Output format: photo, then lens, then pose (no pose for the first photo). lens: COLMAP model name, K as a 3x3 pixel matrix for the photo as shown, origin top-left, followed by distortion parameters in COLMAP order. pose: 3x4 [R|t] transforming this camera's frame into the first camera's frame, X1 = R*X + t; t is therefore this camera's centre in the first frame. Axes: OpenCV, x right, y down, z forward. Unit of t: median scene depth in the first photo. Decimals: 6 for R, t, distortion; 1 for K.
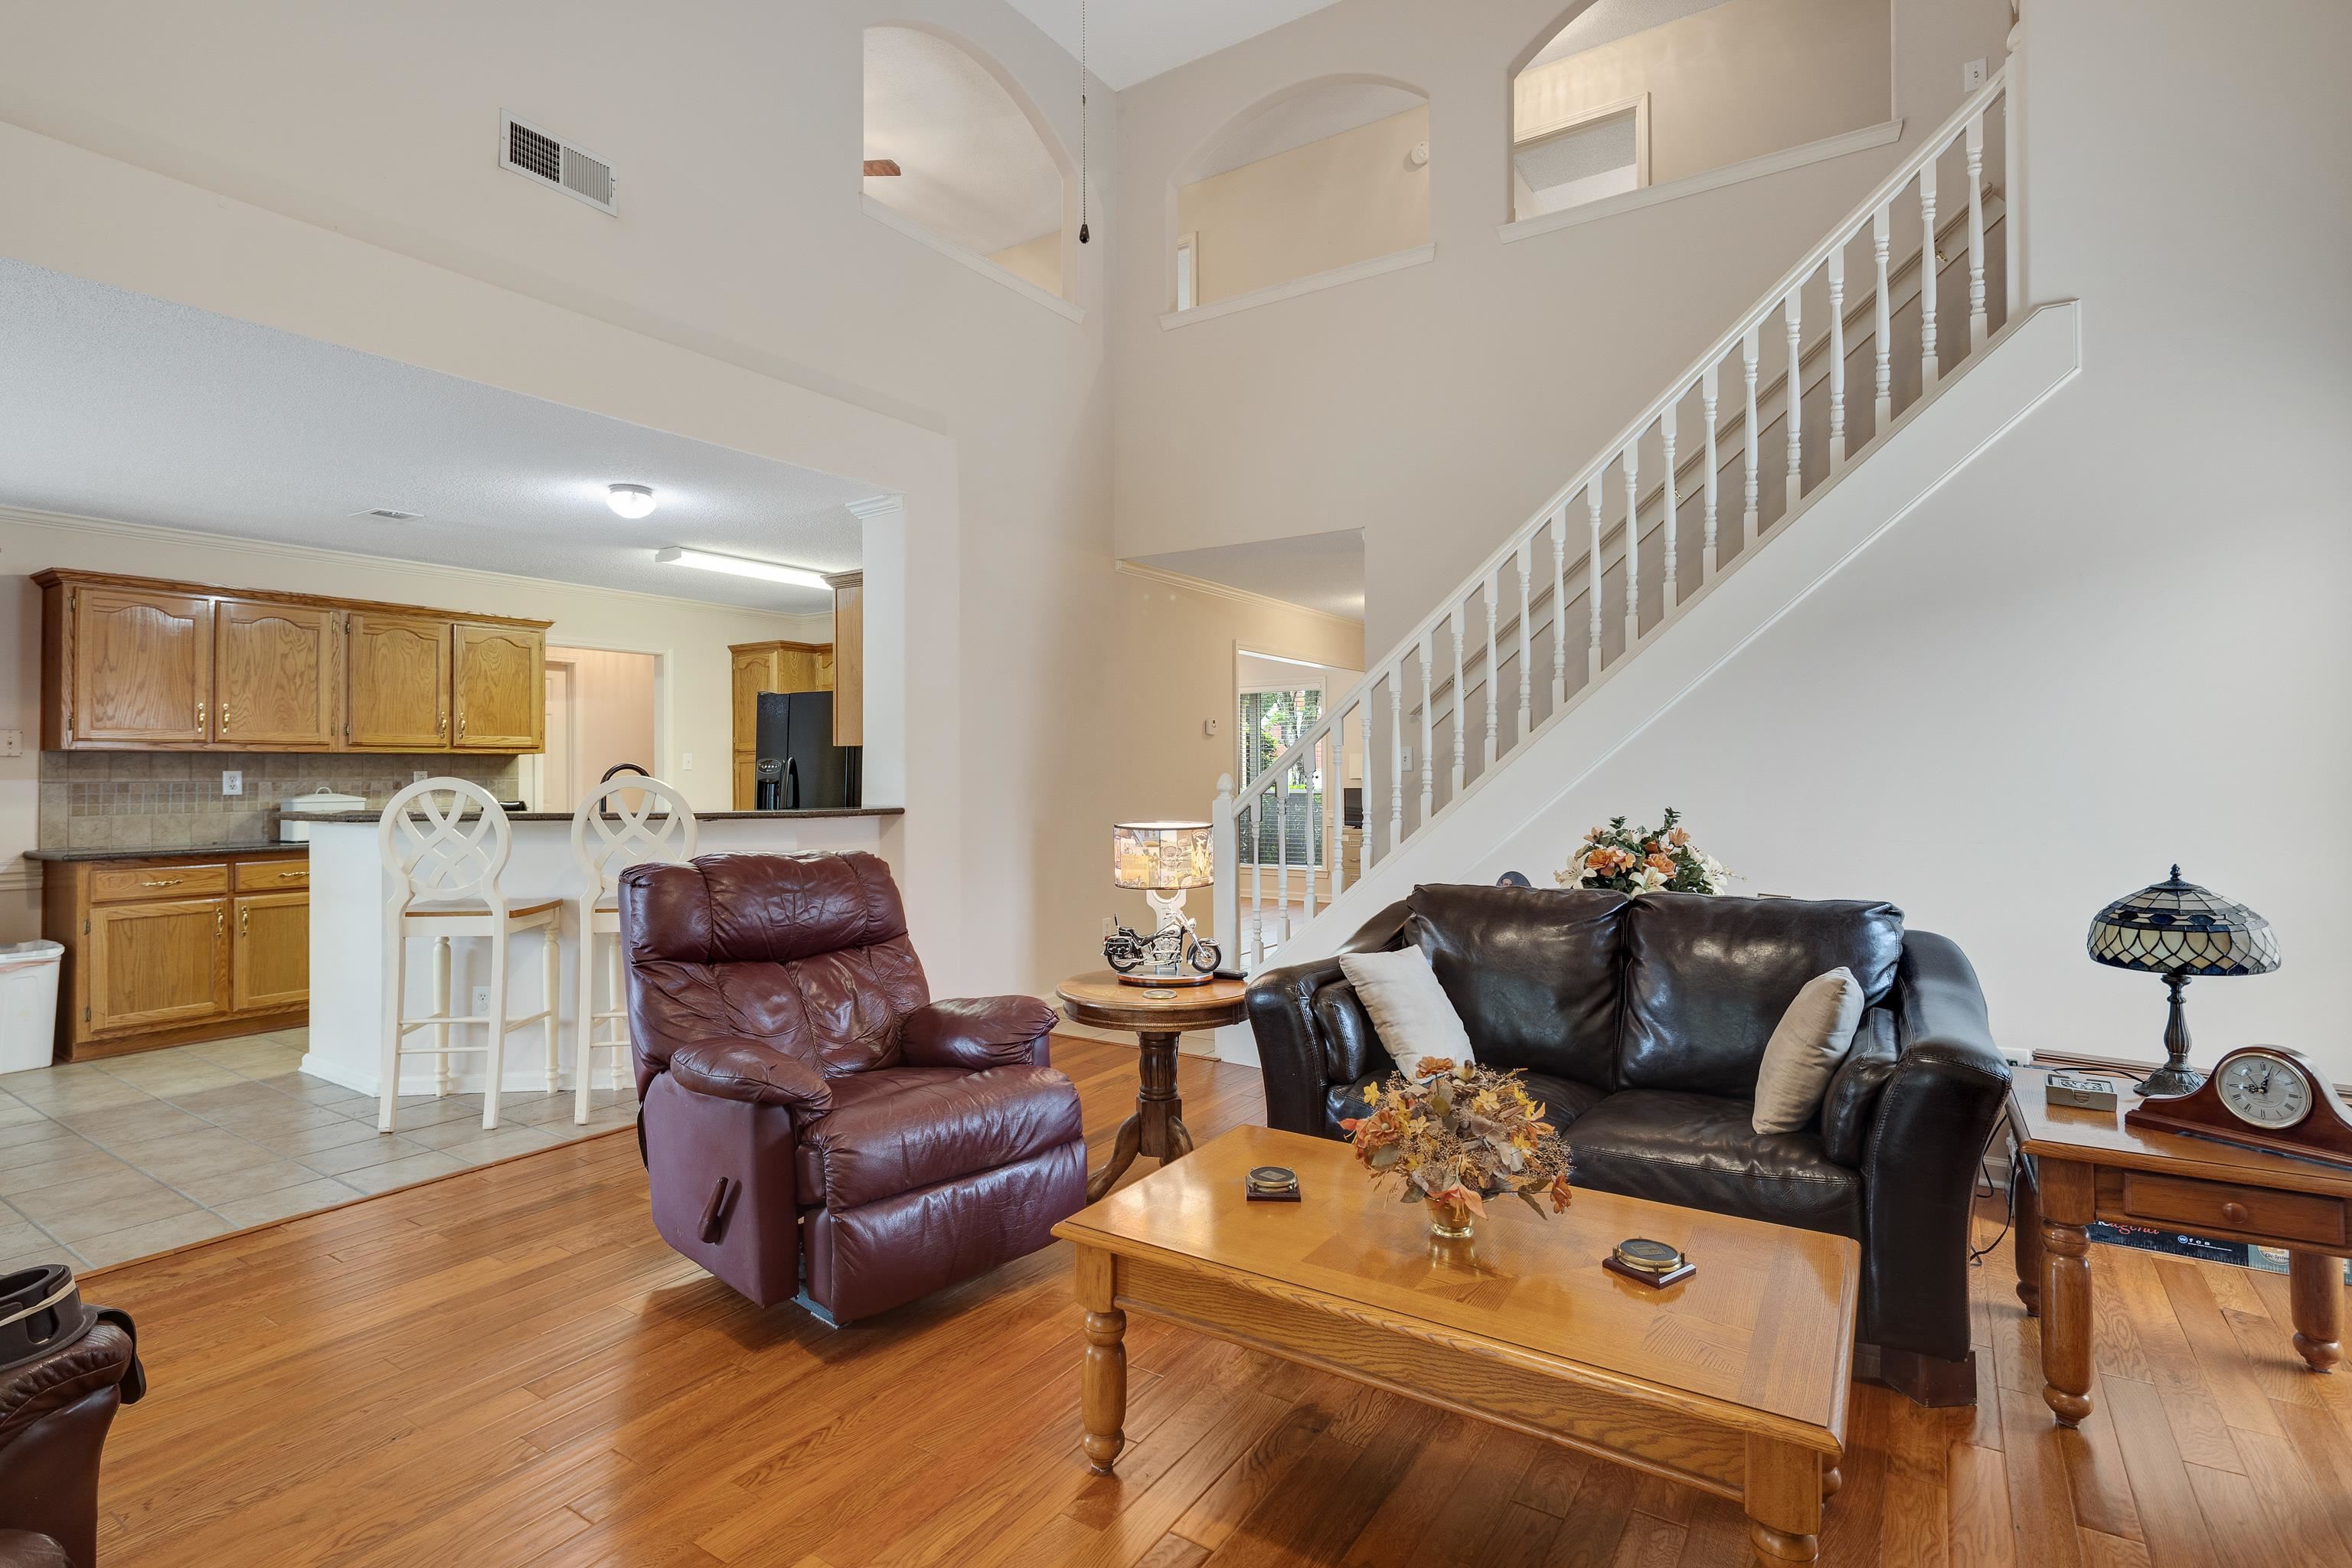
lens RADIAL K [[1142.1, 0, 1171.7], [0, 1142.1, 752.5], [0, 0, 1]] dist [-0.001757, -0.001348]
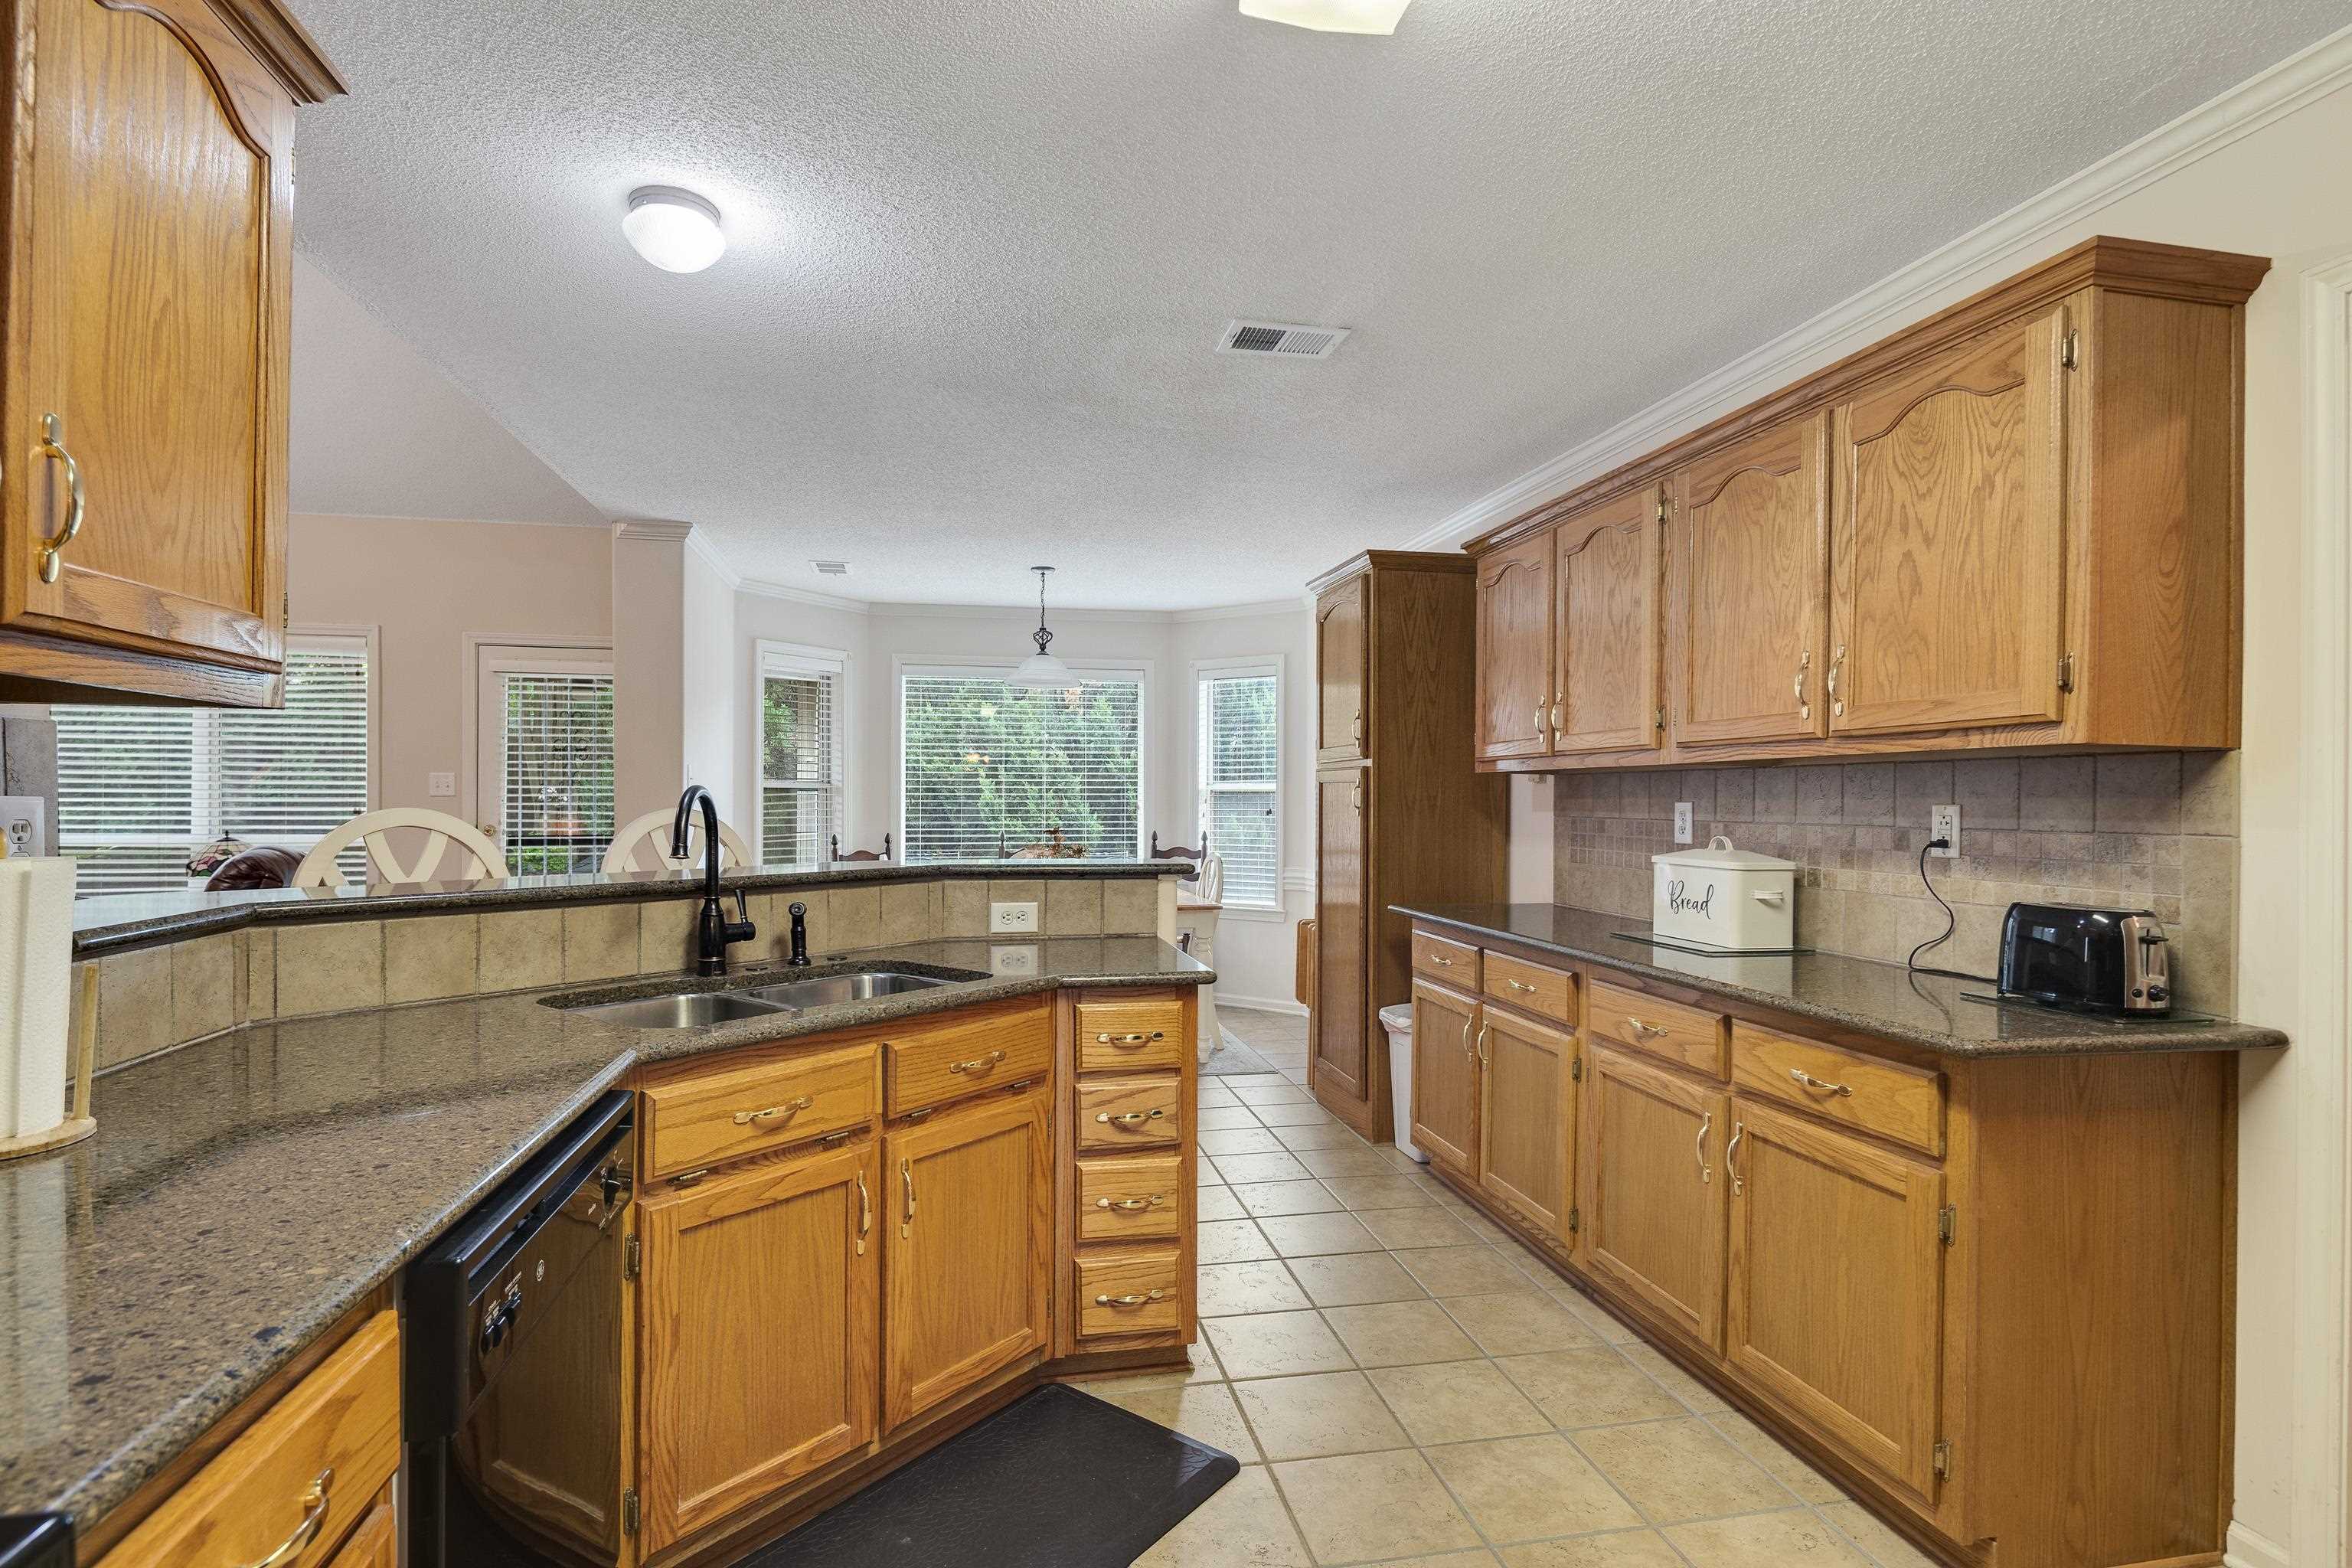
lens RADIAL K [[1140.1, 0, 1171.8], [0, 1140.1, 796.0], [0, 0, 1]] dist [-0.000117, -0.000162]
pose [[-0.710713, -0.003147, -0.703475, -0.255526], [0.007454, 0.999900, -0.012003, 0.019282], [0.703443, -0.013775, -0.710618, 1.304696]]
